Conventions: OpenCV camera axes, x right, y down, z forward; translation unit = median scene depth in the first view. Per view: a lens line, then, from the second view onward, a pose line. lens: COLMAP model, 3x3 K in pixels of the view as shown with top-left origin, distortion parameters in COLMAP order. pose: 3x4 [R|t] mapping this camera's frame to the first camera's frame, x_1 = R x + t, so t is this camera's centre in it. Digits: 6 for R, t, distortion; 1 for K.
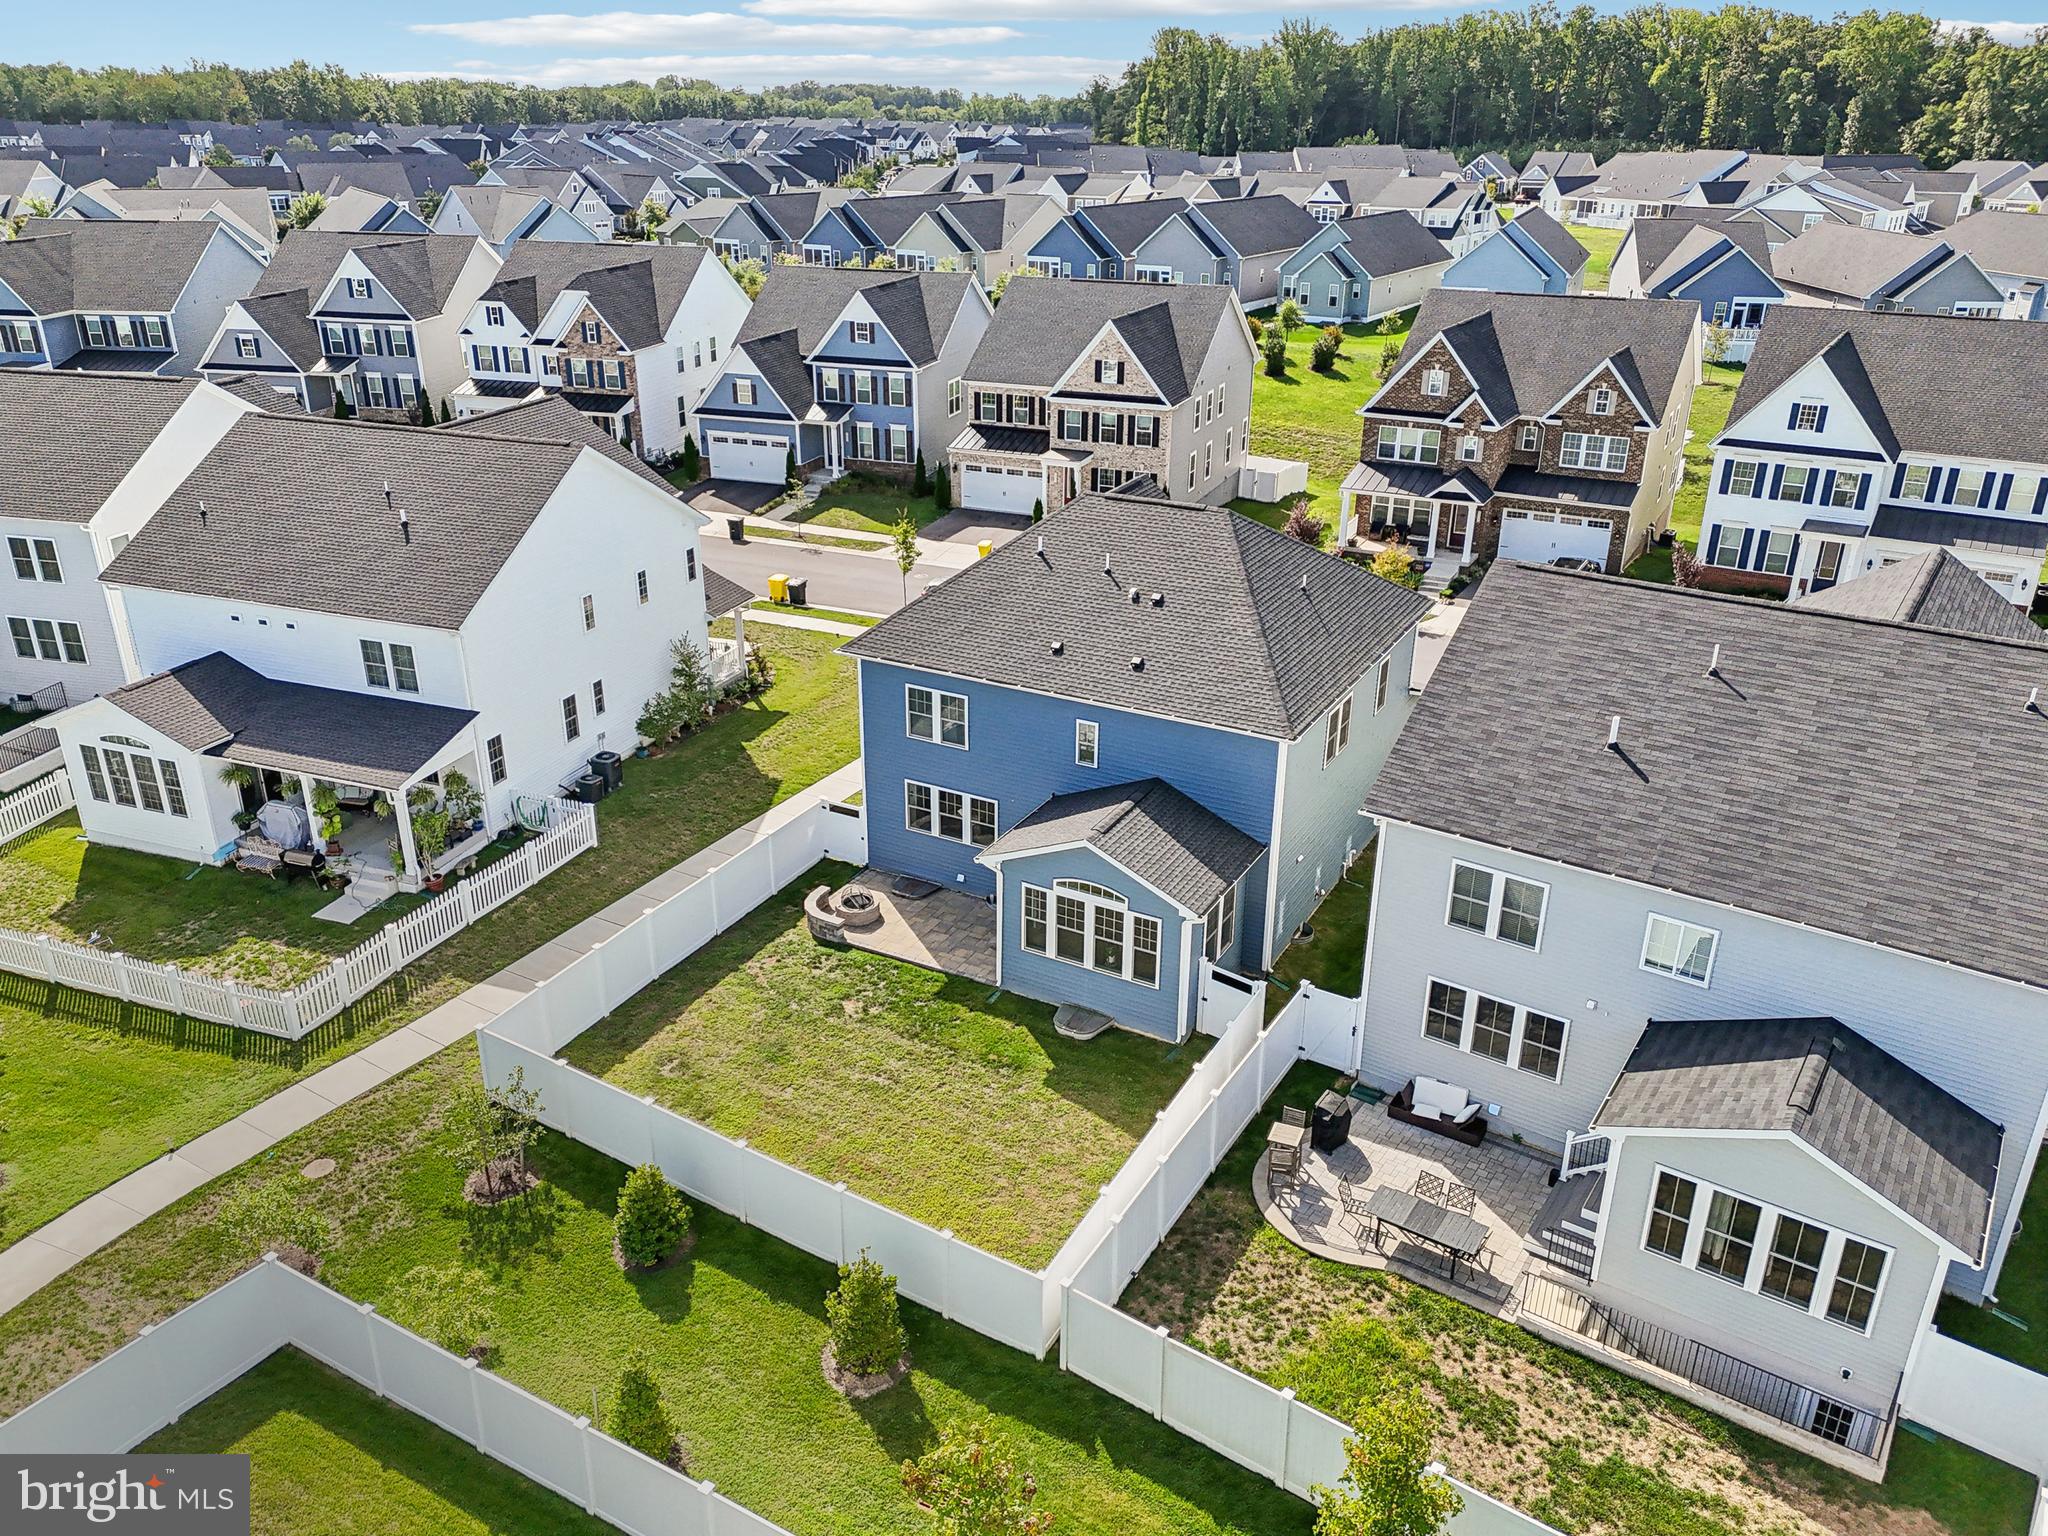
lens RADIAL K [[1522.1, 0, 1024.0], [0, 1522.1, 768.0], [0, 0, 1]] dist [0.082588, -0.088086]
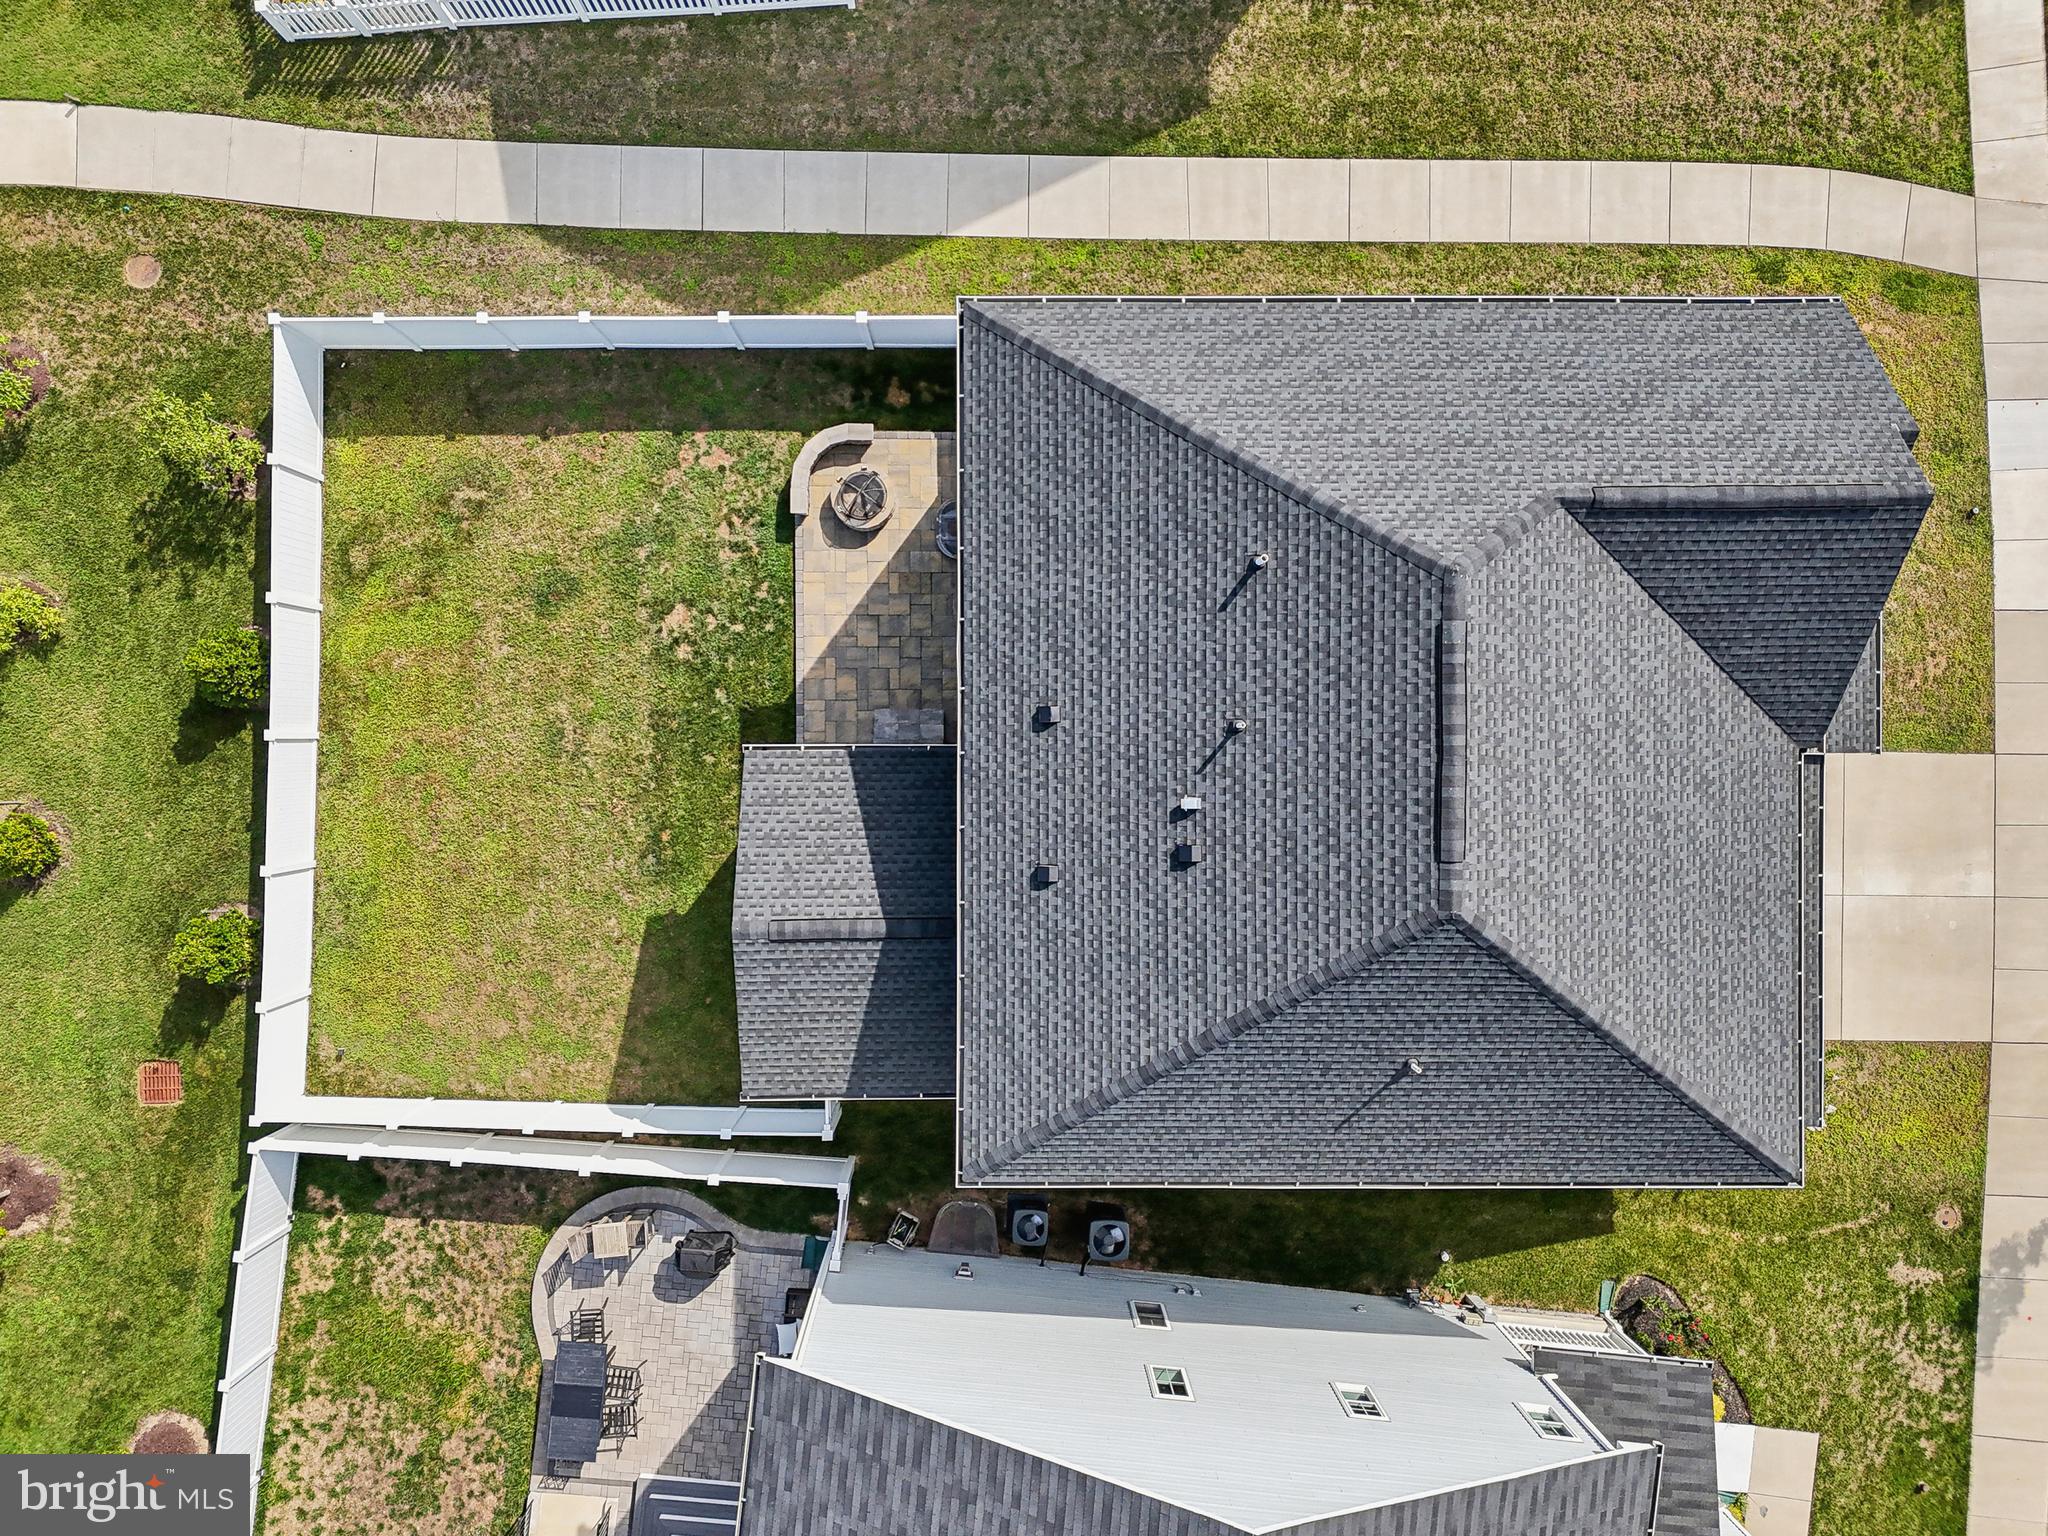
lens RADIAL K [[1522.1, 0, 1024.0], [0, 1522.1, 768.0], [0, 0, 1]] dist [0.082588, -0.088086]
pose [[0.479798, 0.877340, 0.008193, 0.018122], [-0.364254, 0.190690, 0.911568, -0.350661], [0.798193, -0.440353, 0.411068, 0.458744]]
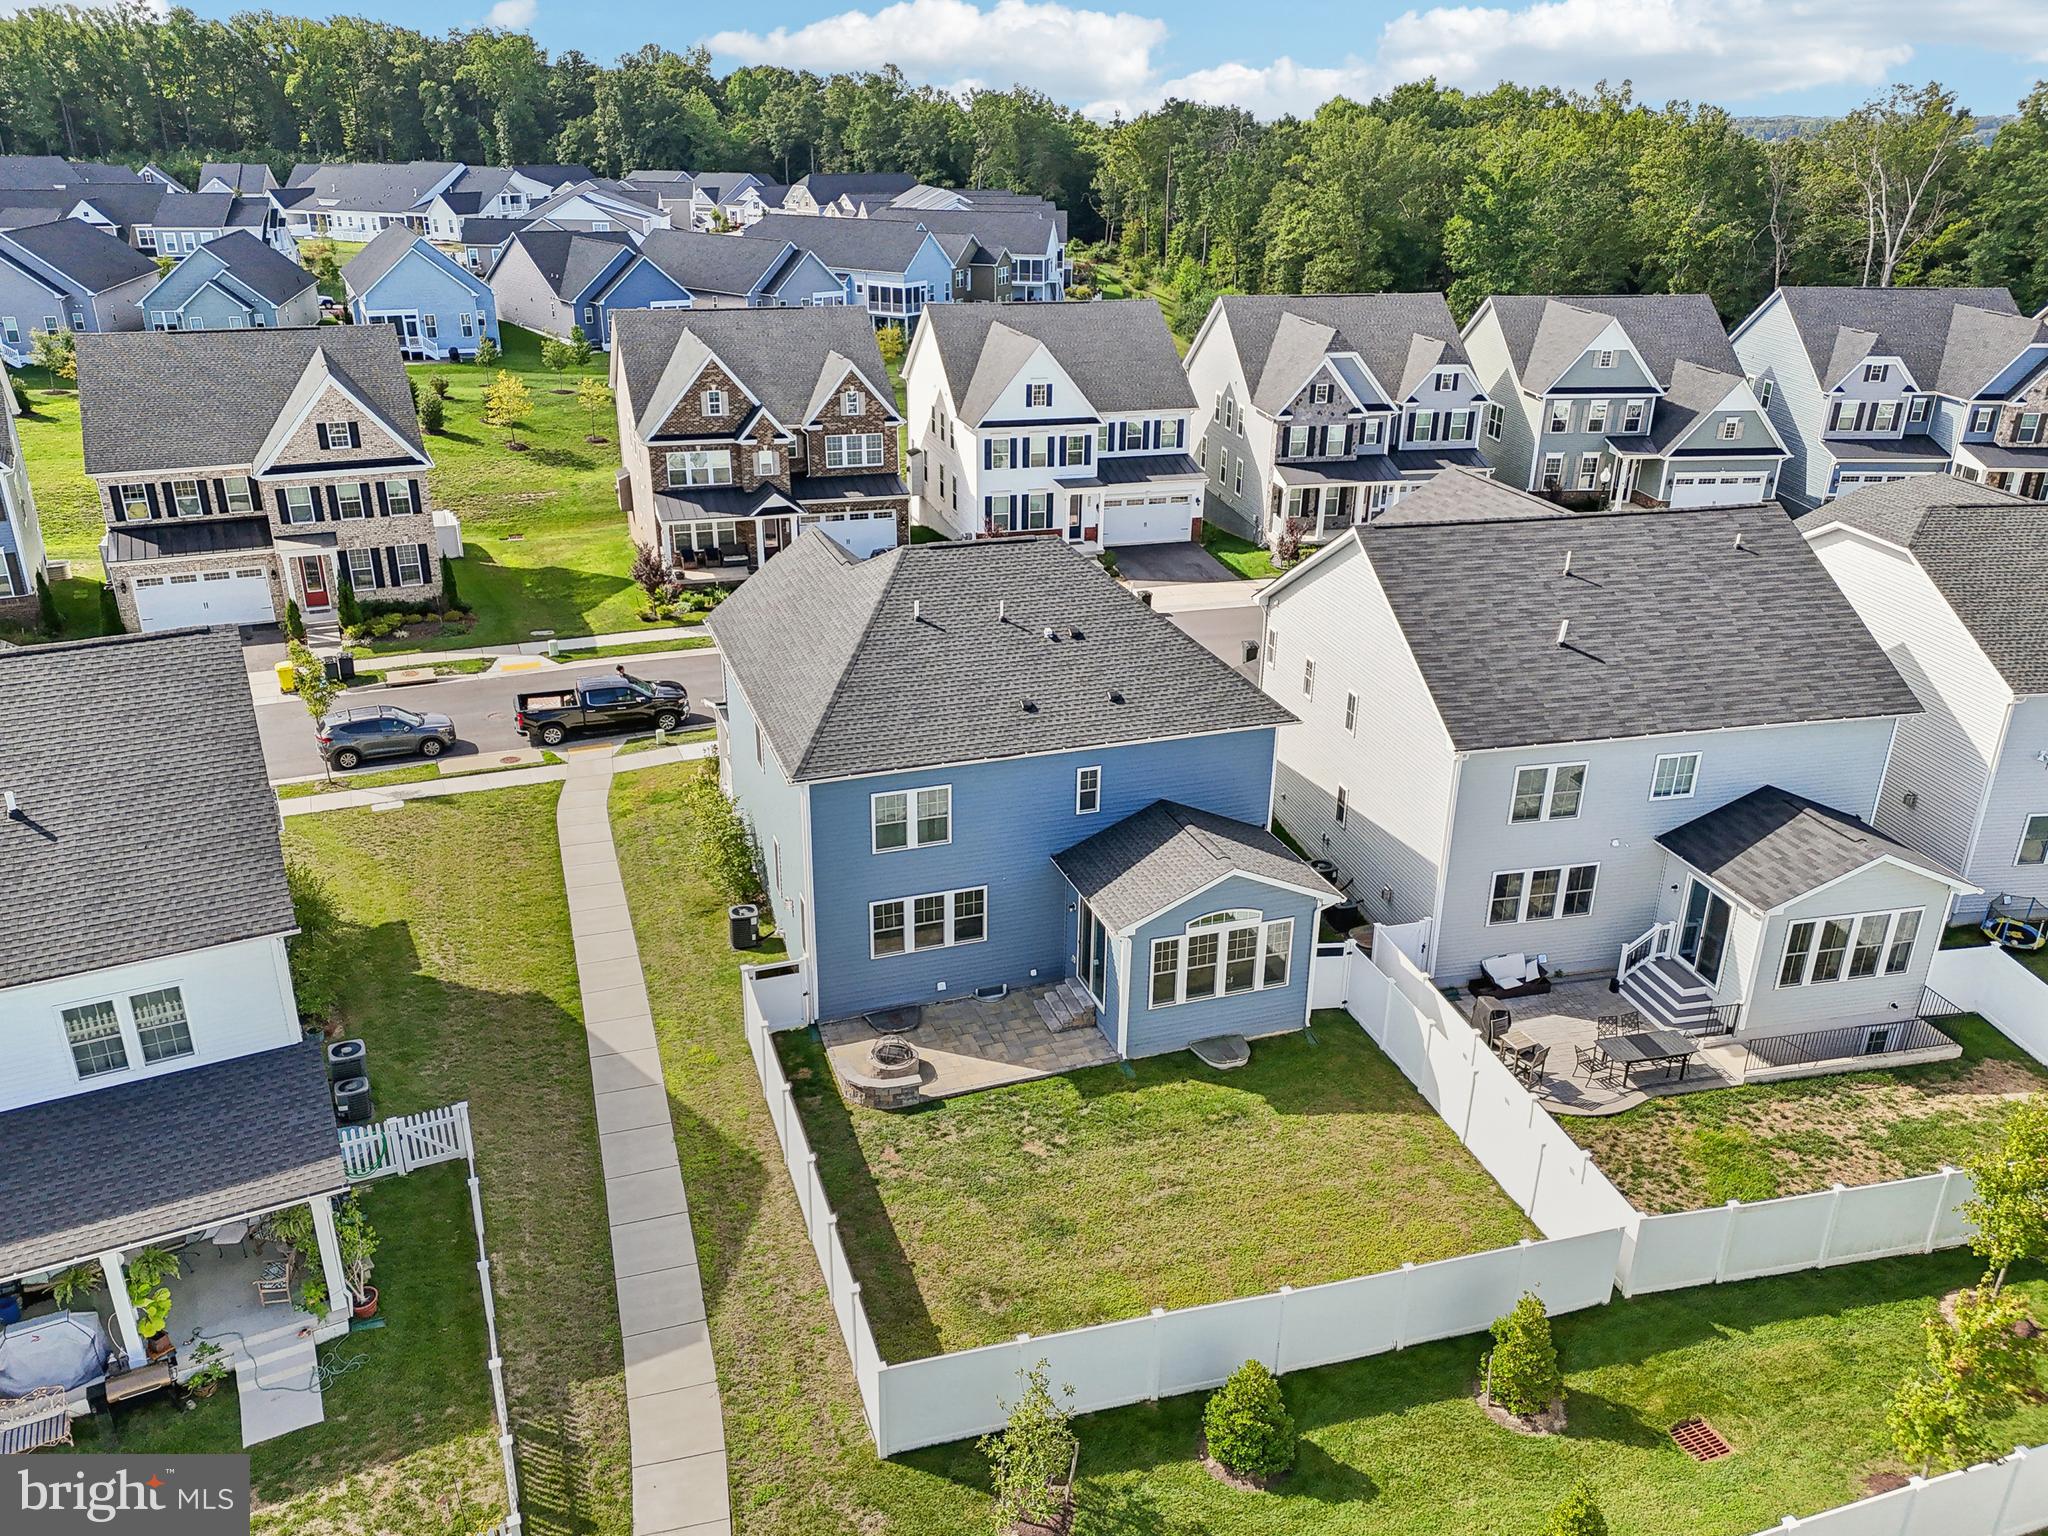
lens RADIAL K [[1522.1, 0, 1024.0], [0, 1522.1, 768.0], [0, 0, 1]] dist [0.082588, -0.088086]
pose [[0.663939, -0.284683, 0.691477, -0.387971], [0.287921, 0.950729, 0.114962, -0.091084], [-0.690135, 0.122763, 0.713192, 0.201810]]
